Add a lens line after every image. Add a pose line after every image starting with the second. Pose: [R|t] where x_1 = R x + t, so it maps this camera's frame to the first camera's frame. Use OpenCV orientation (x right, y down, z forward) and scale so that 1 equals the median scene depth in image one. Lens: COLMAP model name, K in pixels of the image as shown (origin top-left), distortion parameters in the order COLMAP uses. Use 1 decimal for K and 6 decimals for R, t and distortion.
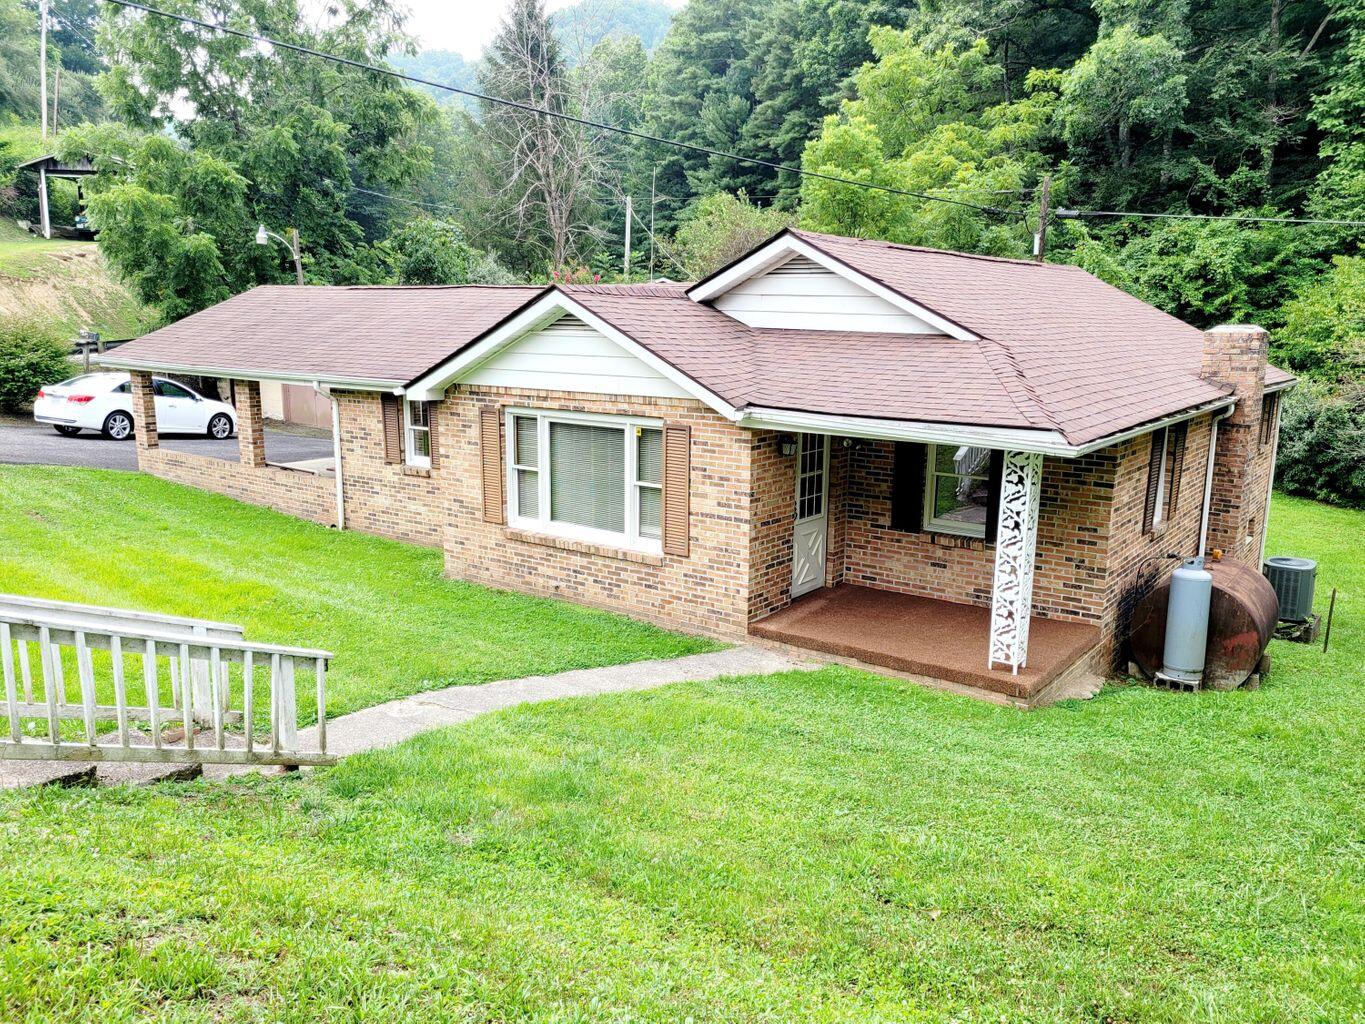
lens RADIAL K [[1047.5, 0, 693.5], [0, 1047.5, 507.9], [0, 0, 1]] dist [0.070221, -0.055828]
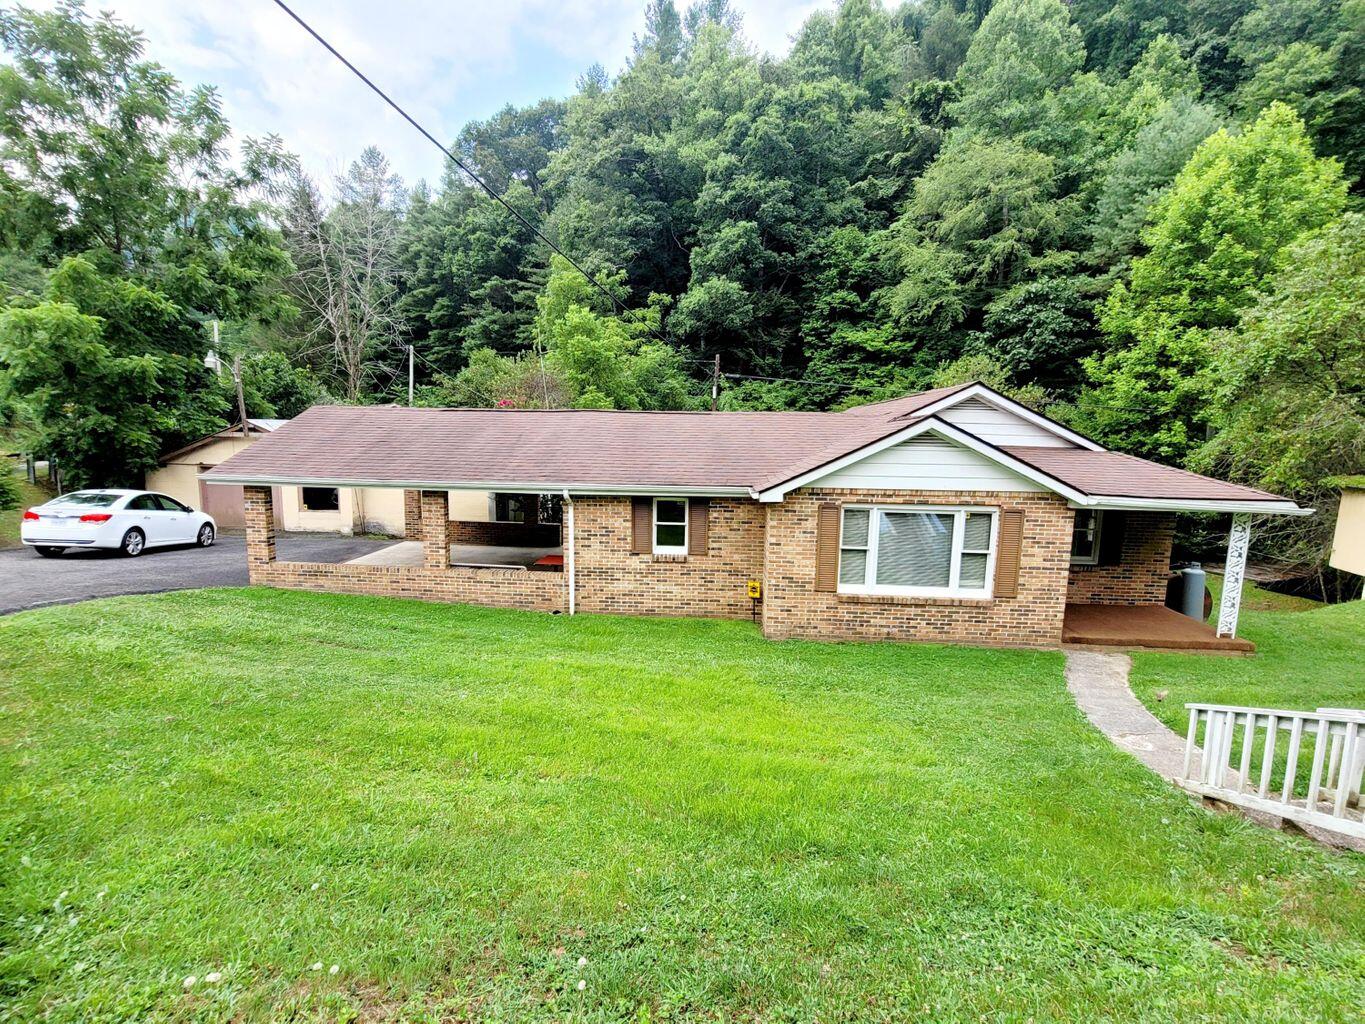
lens RADIAL K [[640.6, 0, 670.8], [0, 640.6, 516.9], [0, 0, 1]] dist [-0.004537, 0.000400]
pose [[0.848383, -0.064421, 0.525448, -0.758159], [0.088743, 0.995829, -0.021192, -0.077729], [-0.521891, 0.064609, 0.850562, 0.407414]]
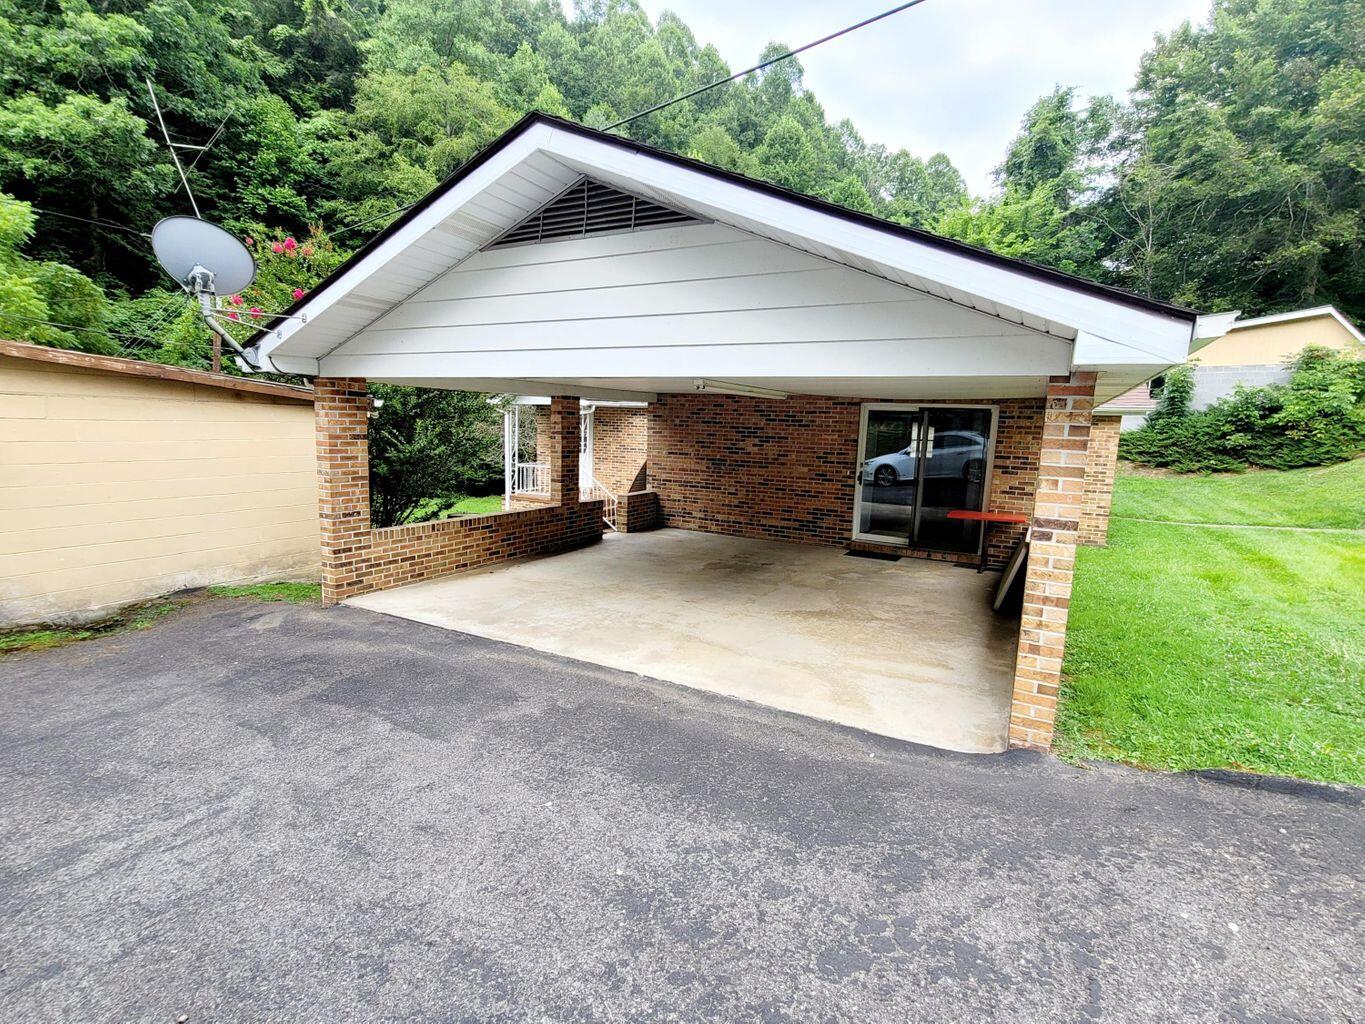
lens RADIAL K [[653.2, 0, 668.7], [0, 653.2, 524.5], [0, 0, 1]] dist [-0.004605, -0.001820]
pose [[-0.124186, -0.166762, 0.978145, -1.022901], [0.153751, 0.970636, 0.185002, -0.213342], [-0.980275, 0.173365, -0.094900, 1.682577]]
